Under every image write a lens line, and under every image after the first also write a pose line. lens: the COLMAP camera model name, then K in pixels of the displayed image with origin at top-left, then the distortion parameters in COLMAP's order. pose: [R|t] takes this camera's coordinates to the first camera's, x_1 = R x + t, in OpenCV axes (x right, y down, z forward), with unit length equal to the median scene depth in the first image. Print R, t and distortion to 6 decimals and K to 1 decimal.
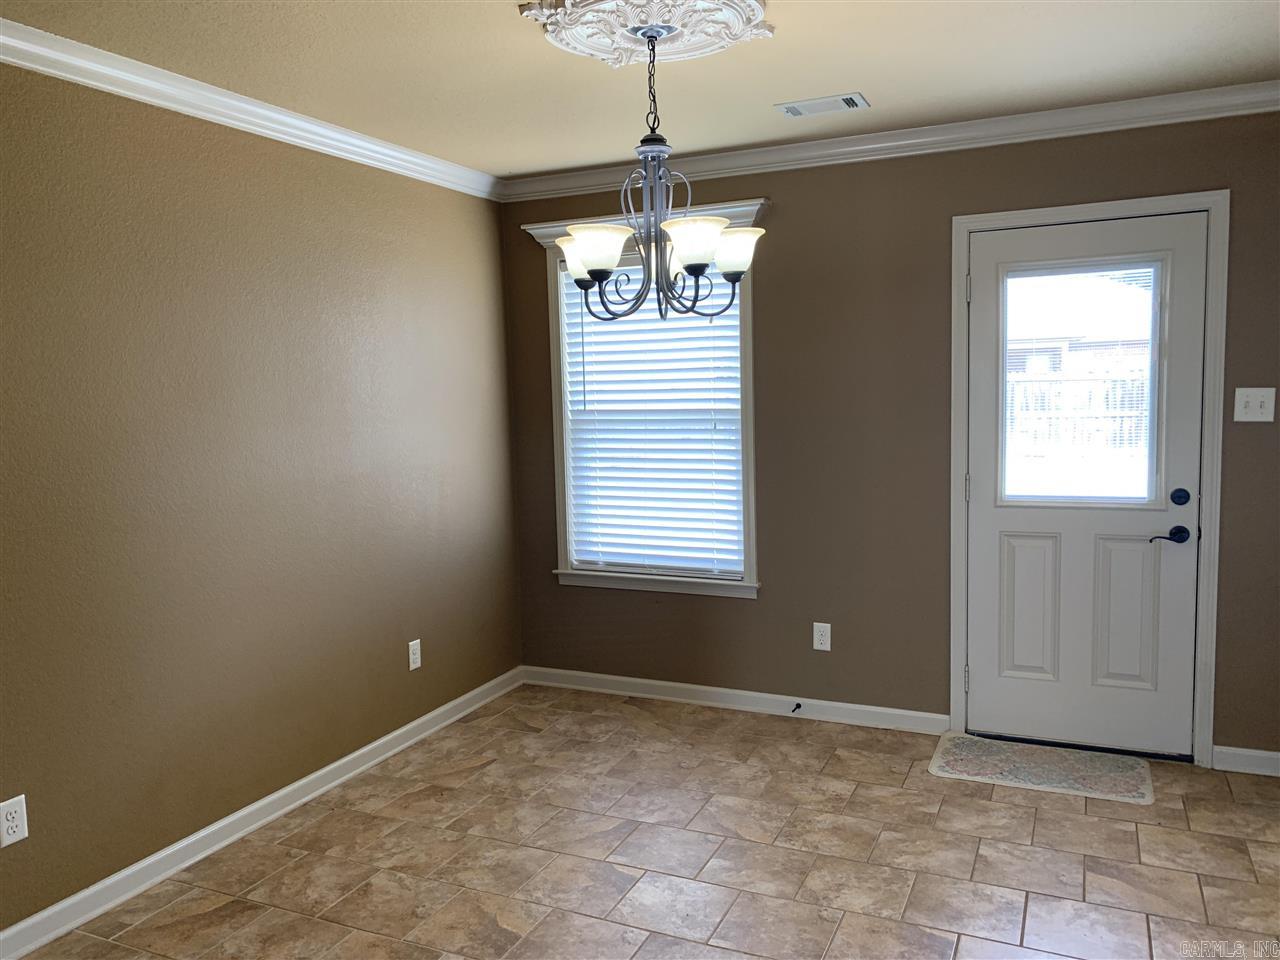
lens RADIAL K [[970.0, 0, 635.5], [0, 970.0, 477.0], [0, 0, 1]] dist [0.121521, -0.189640]
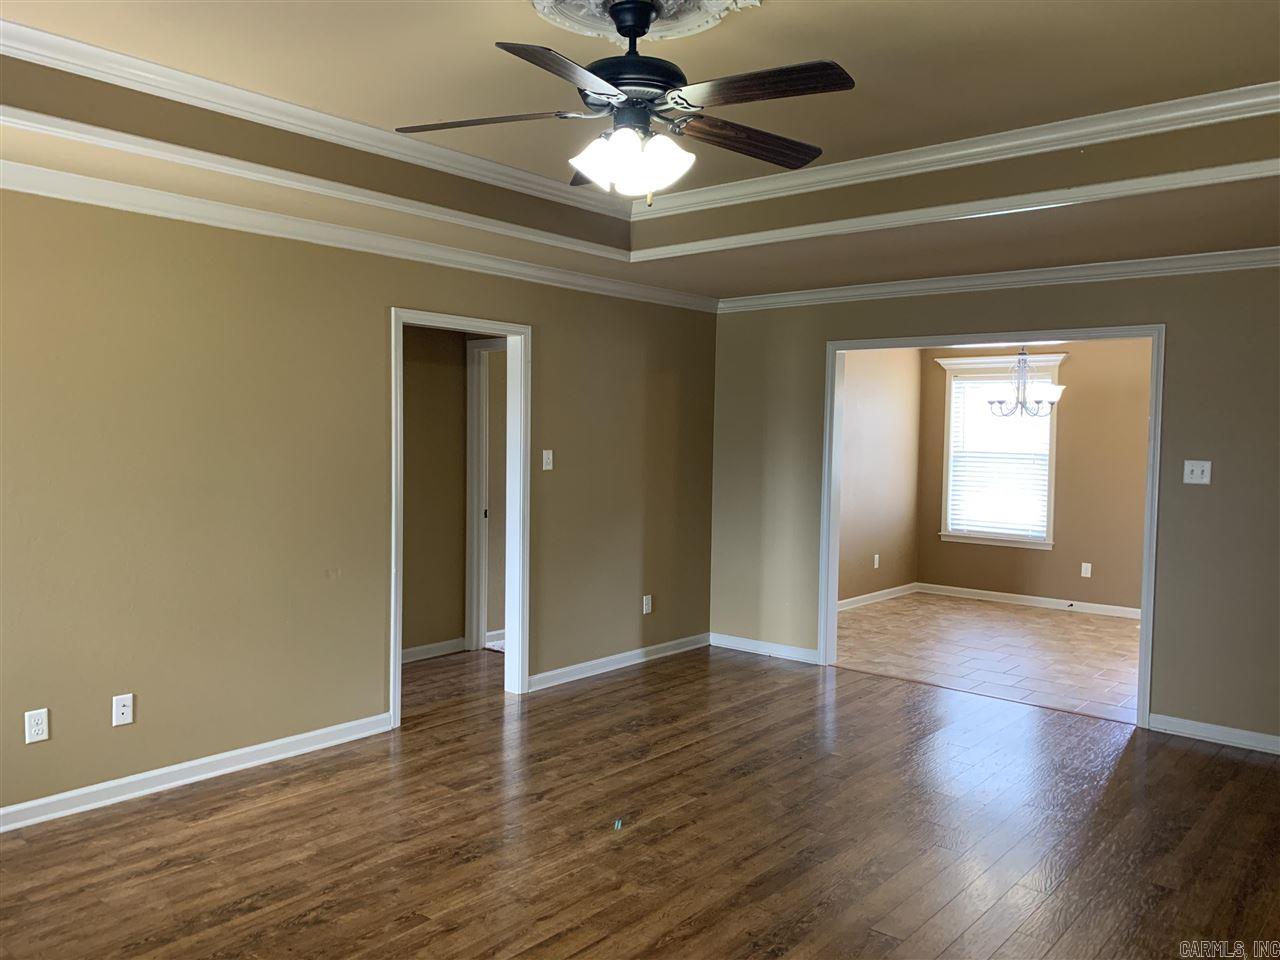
lens RADIAL K [[980.7, 0, 616.5], [0, 980.7, 475.2], [0, 0, 1]] dist [0.001344, -0.000422]
pose [[0.957669, 0.053359, -0.282885, -0.177565], [-0.066422, 0.997113, -0.036782, 0.111848], [0.280106, 0.054014, 0.958448, -1.241968]]
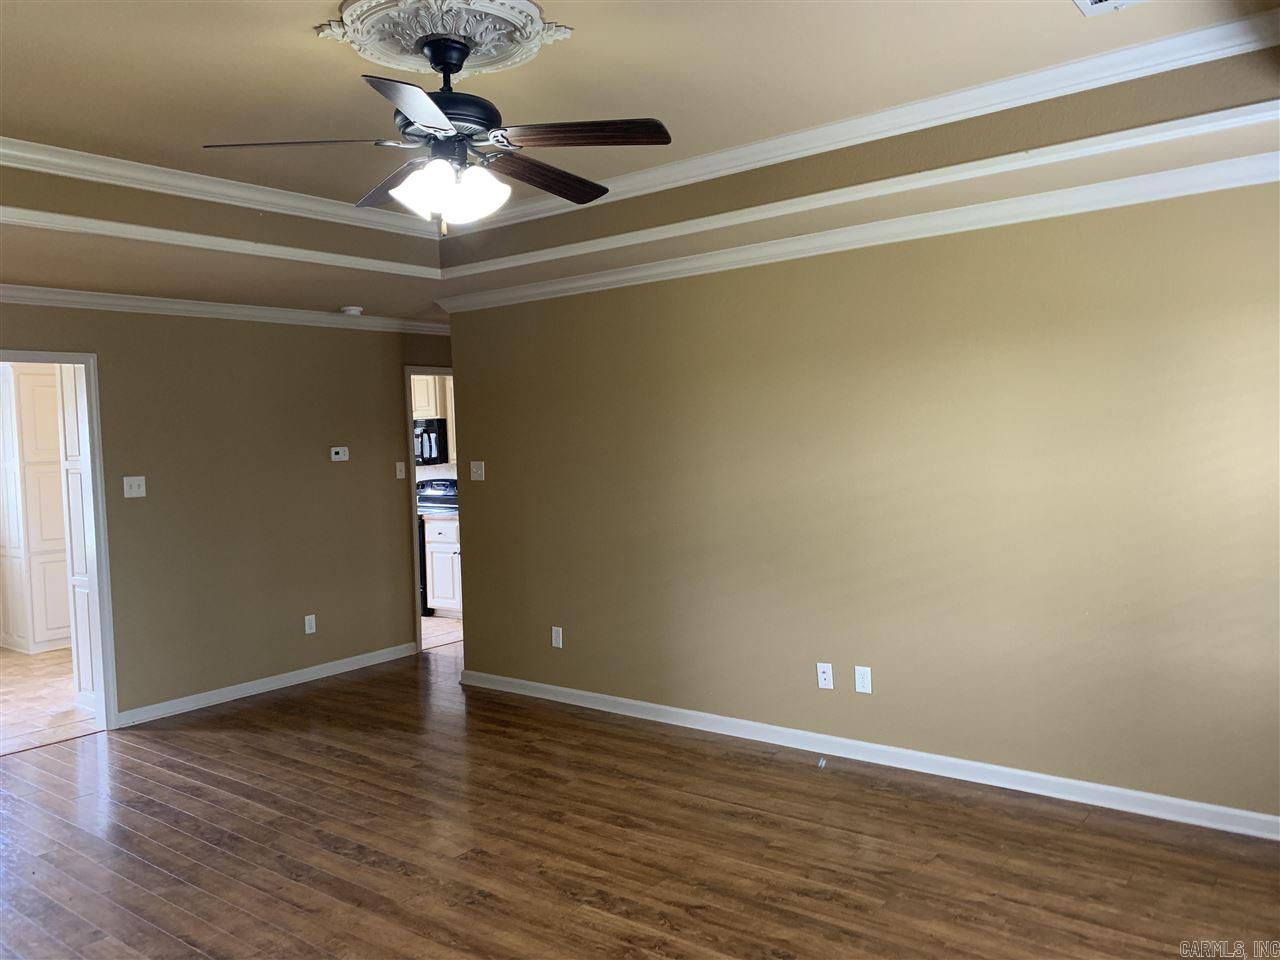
lens RADIAL K [[979.7, 0, 624.7], [0, 979.7, 468.0], [0, 0, 1]] dist [0.007797, -0.010643]
pose [[0.236424, -0.016570, 0.971509, -1.011733], [0.121994, 0.992449, -0.012761, 0.090446], [-0.963961, 0.121535, 0.236660, -0.866554]]
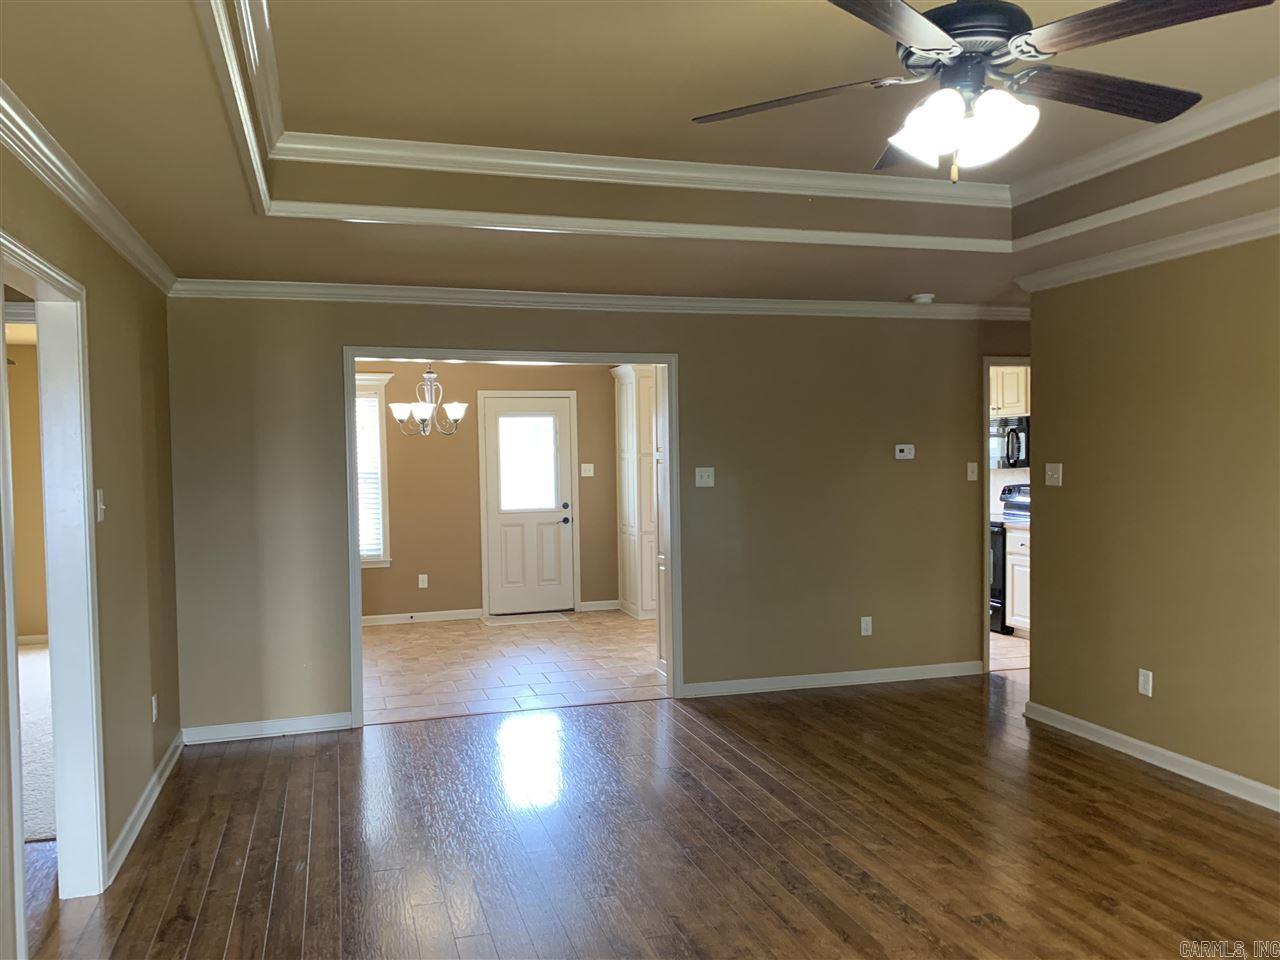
lens RADIAL K [[979.4, 0, 621.7], [0, 979.4, 487.9], [0, 0, 1]] dist [0.039567, -0.036922]
pose [[0.752786, -0.007990, 0.658217, -0.896787], [0.056282, 0.997046, -0.052265, 0.101357], [-0.655855, 0.076390, 0.751012, -0.893853]]
